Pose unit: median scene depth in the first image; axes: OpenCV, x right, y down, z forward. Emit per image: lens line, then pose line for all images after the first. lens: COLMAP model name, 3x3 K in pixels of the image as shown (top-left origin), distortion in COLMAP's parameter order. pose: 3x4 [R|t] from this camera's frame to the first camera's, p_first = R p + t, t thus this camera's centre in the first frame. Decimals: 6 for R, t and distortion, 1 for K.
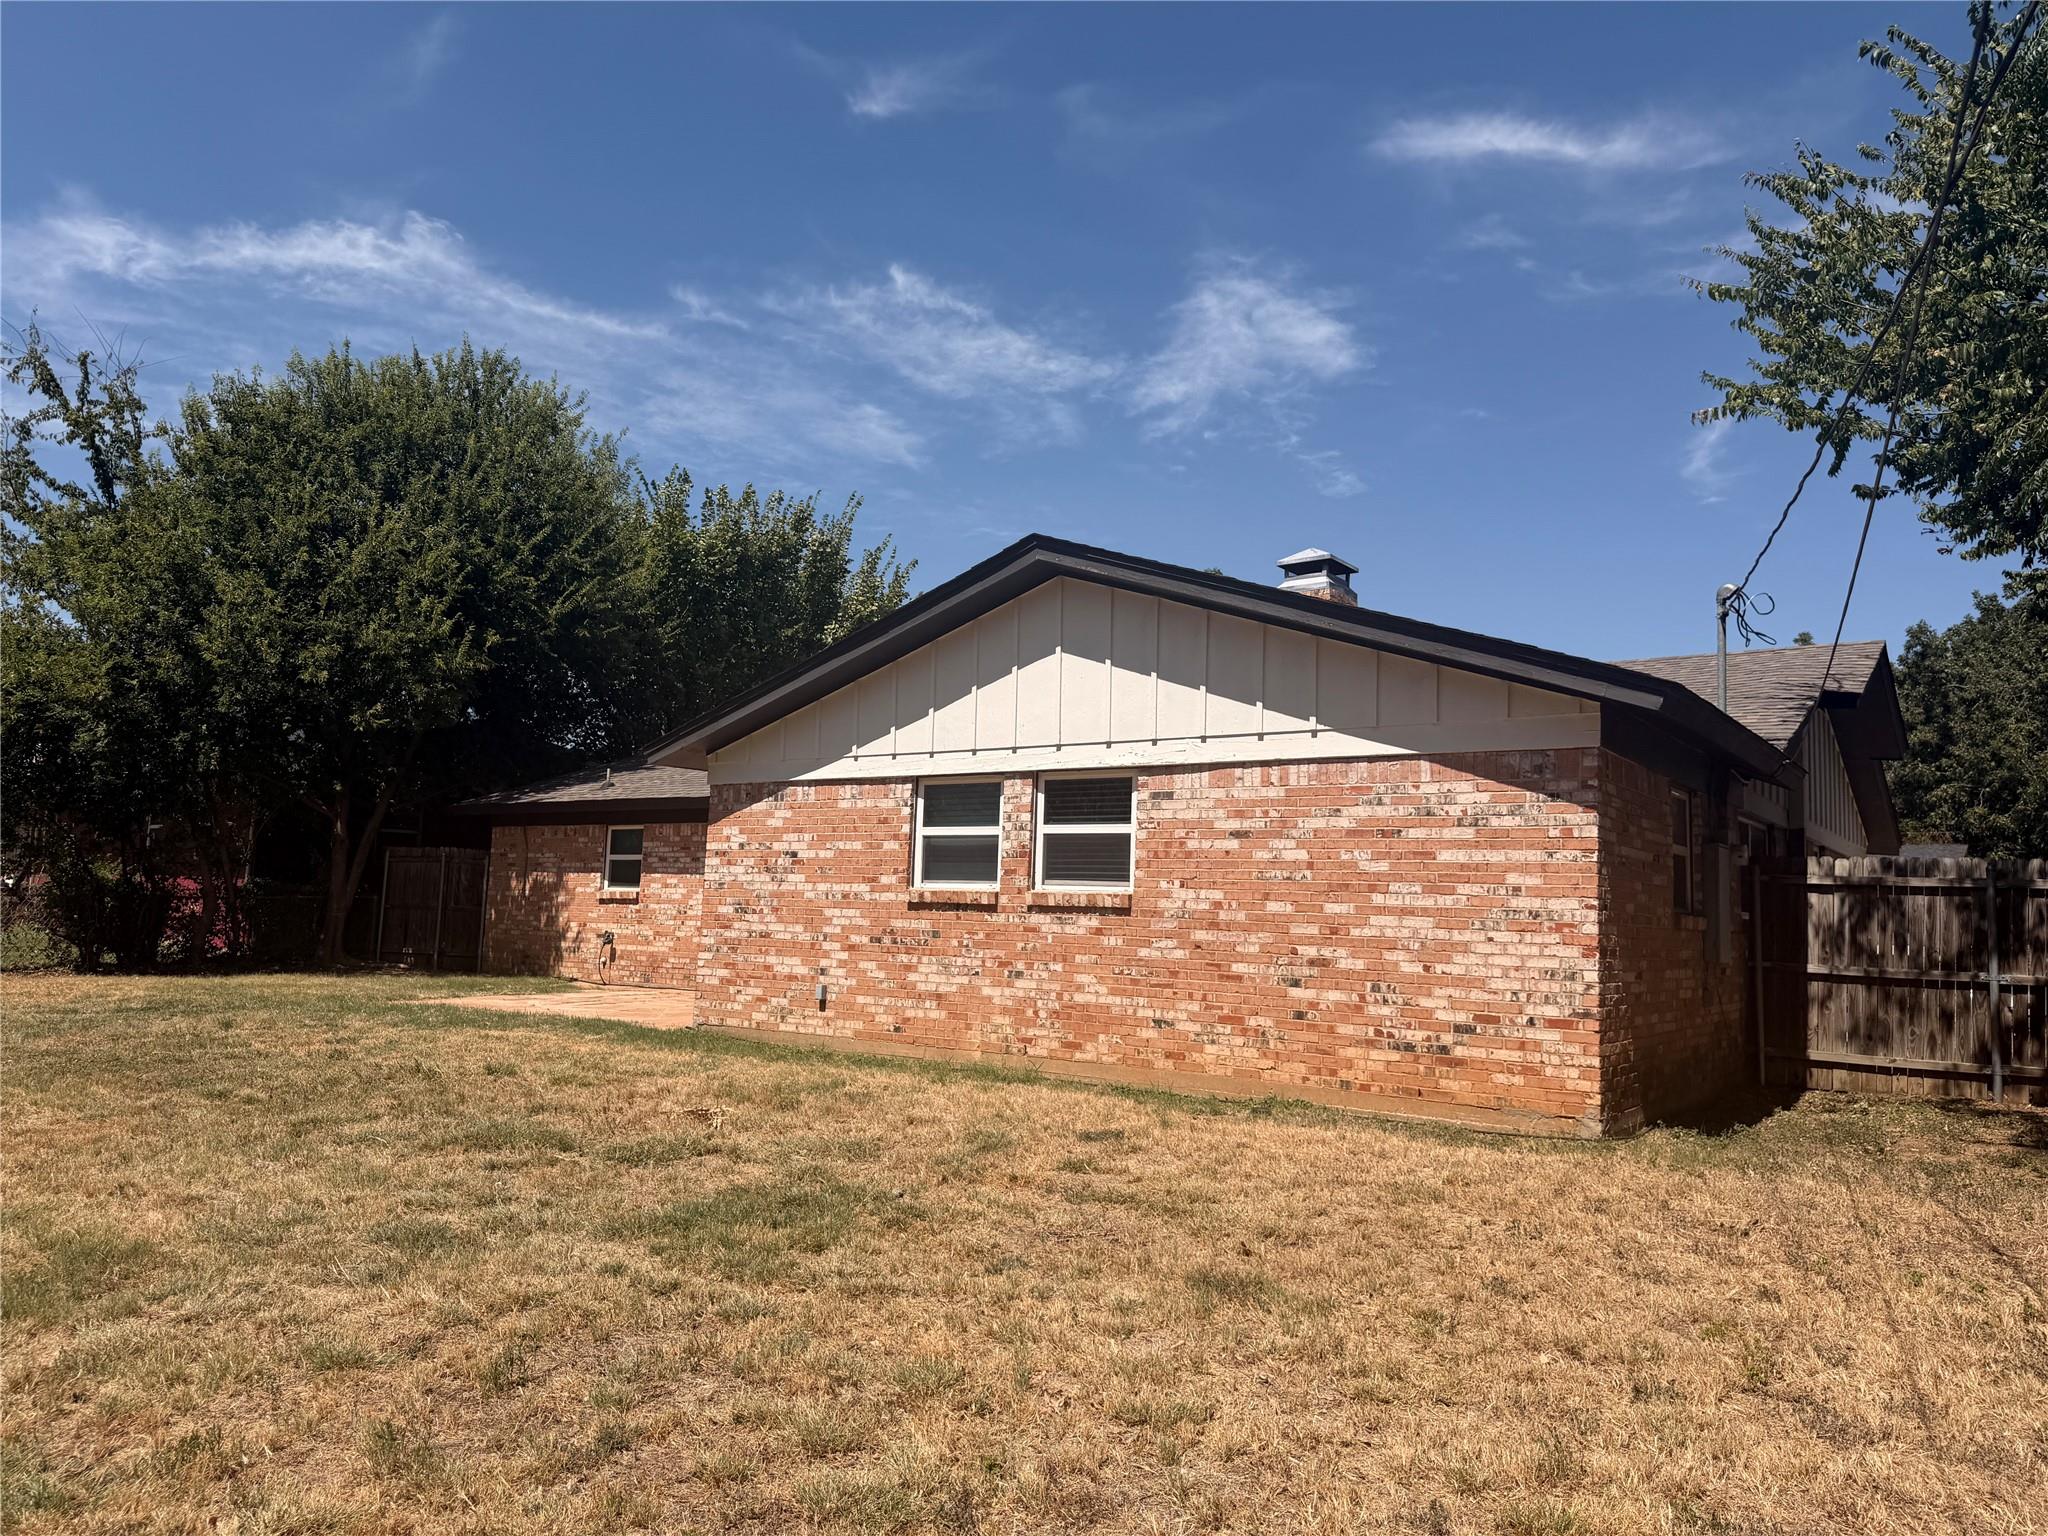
lens RADIAL K [[1446.0, 0, 1031.8], [0, 1446.0, 748.7], [0, 0, 1]] dist [0.056498, -0.066974]
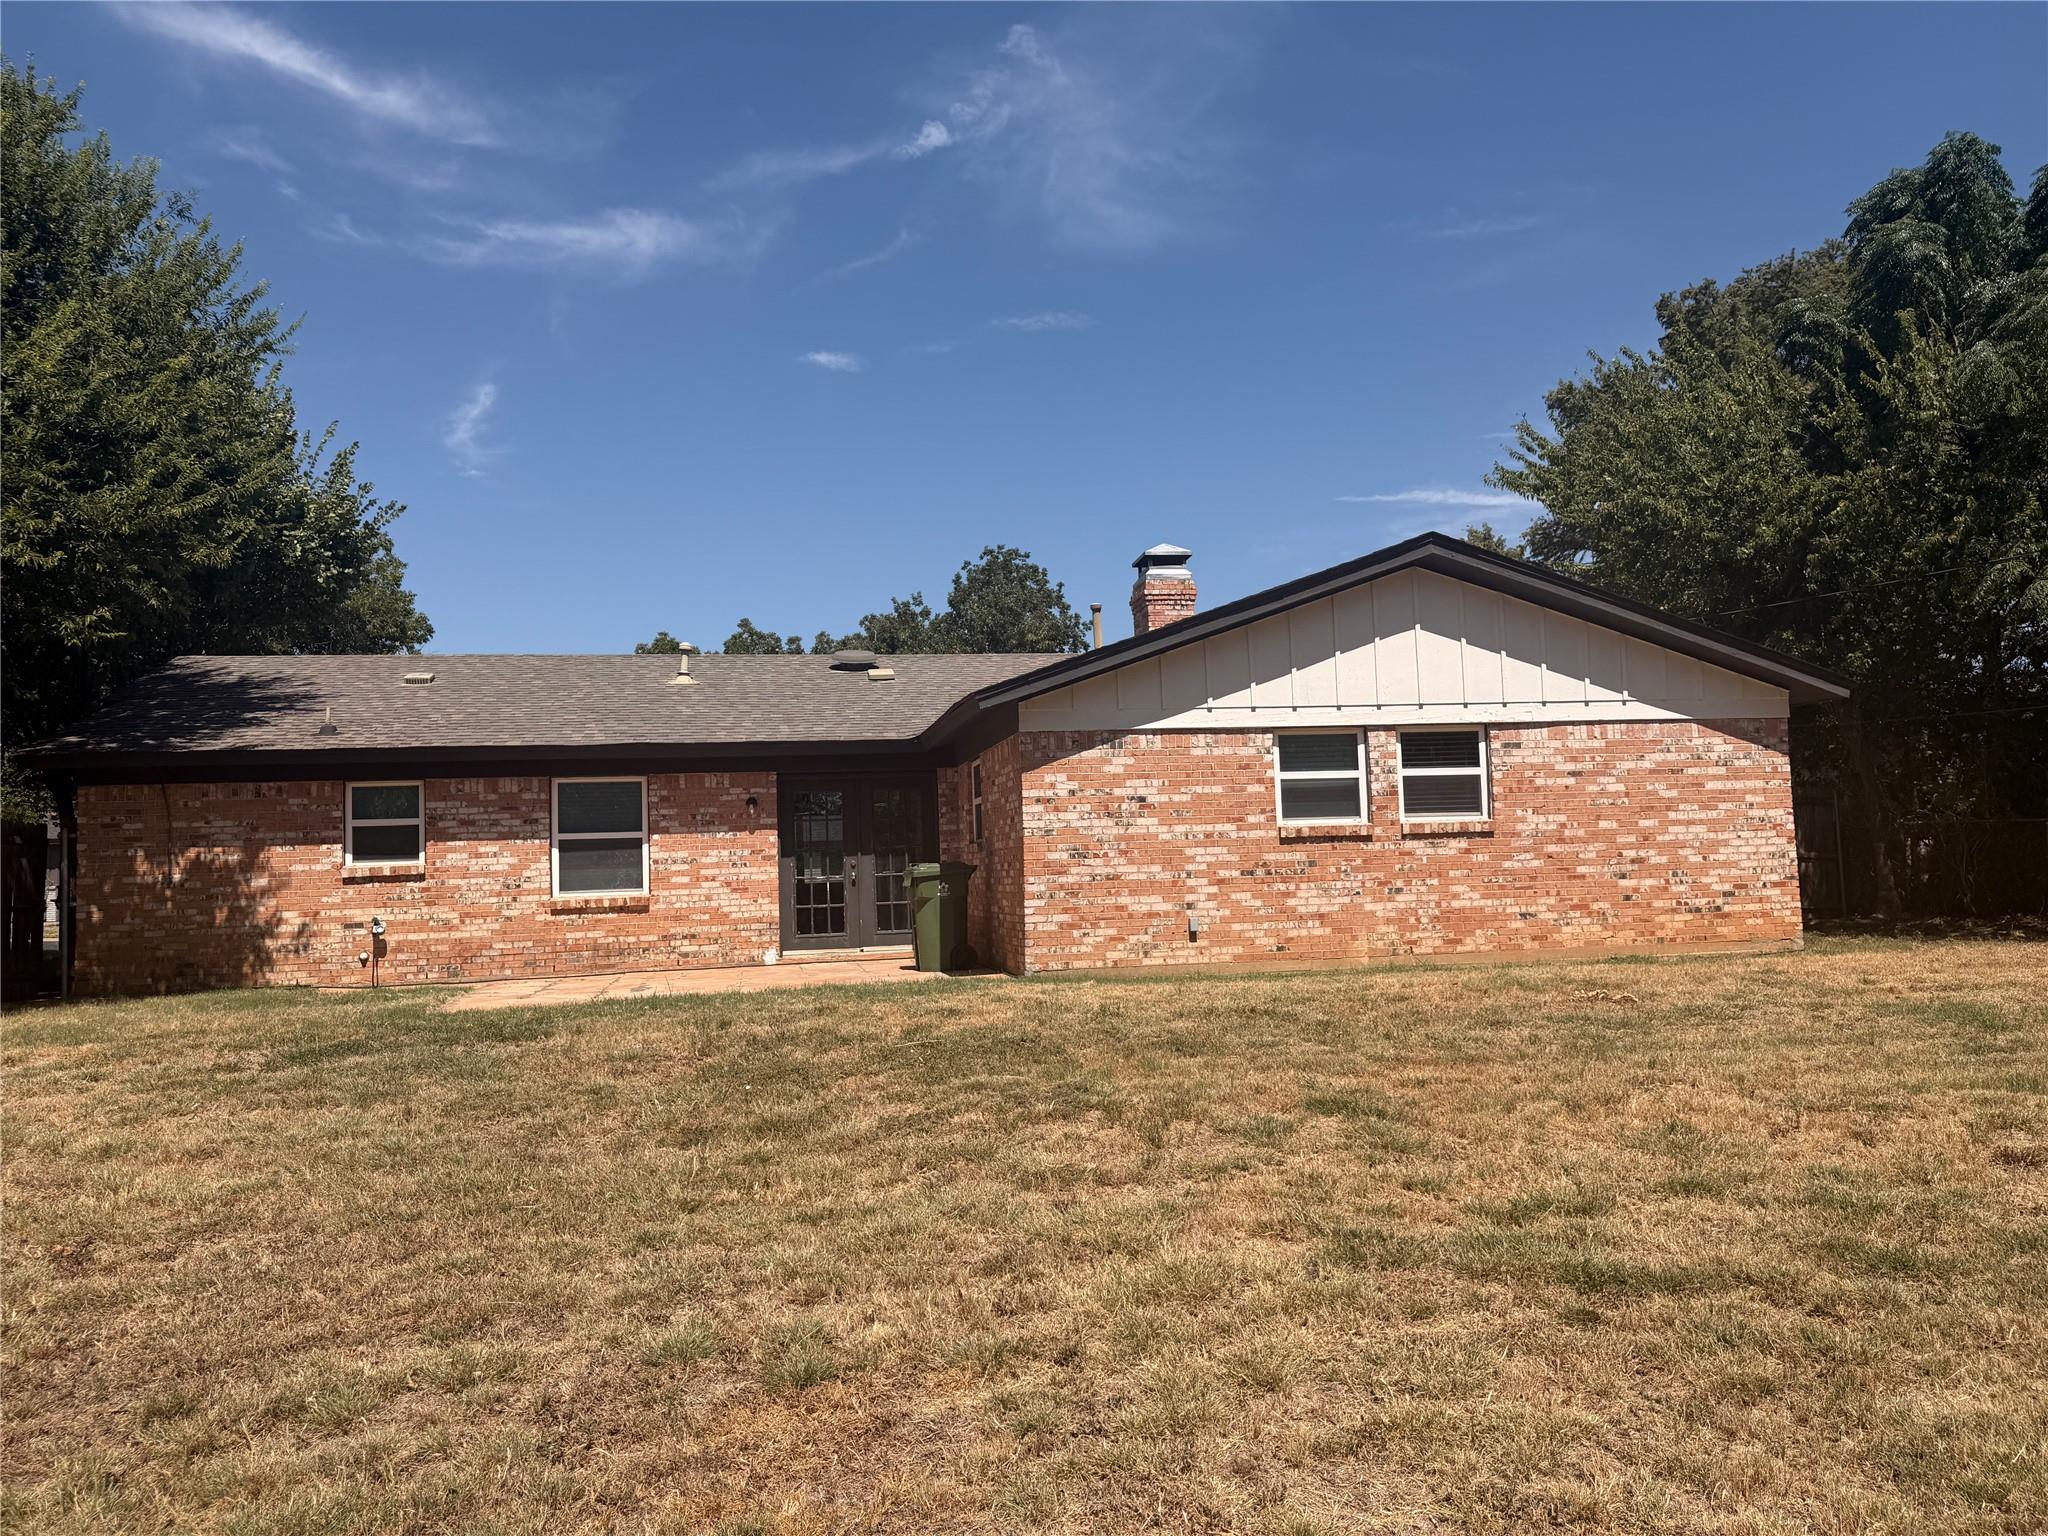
lens RADIAL K [[1446.0, 0, 1010.1], [0, 1446.0, 766.2], [0, 0, 1]] dist [0.056498, -0.066974]
pose [[0.682500, 0.000367, 0.730885, -1.103625], [-0.026686, 0.999346, 0.024417, 0.028872], [-0.730398, -0.036169, 0.682064, 0.394236]]
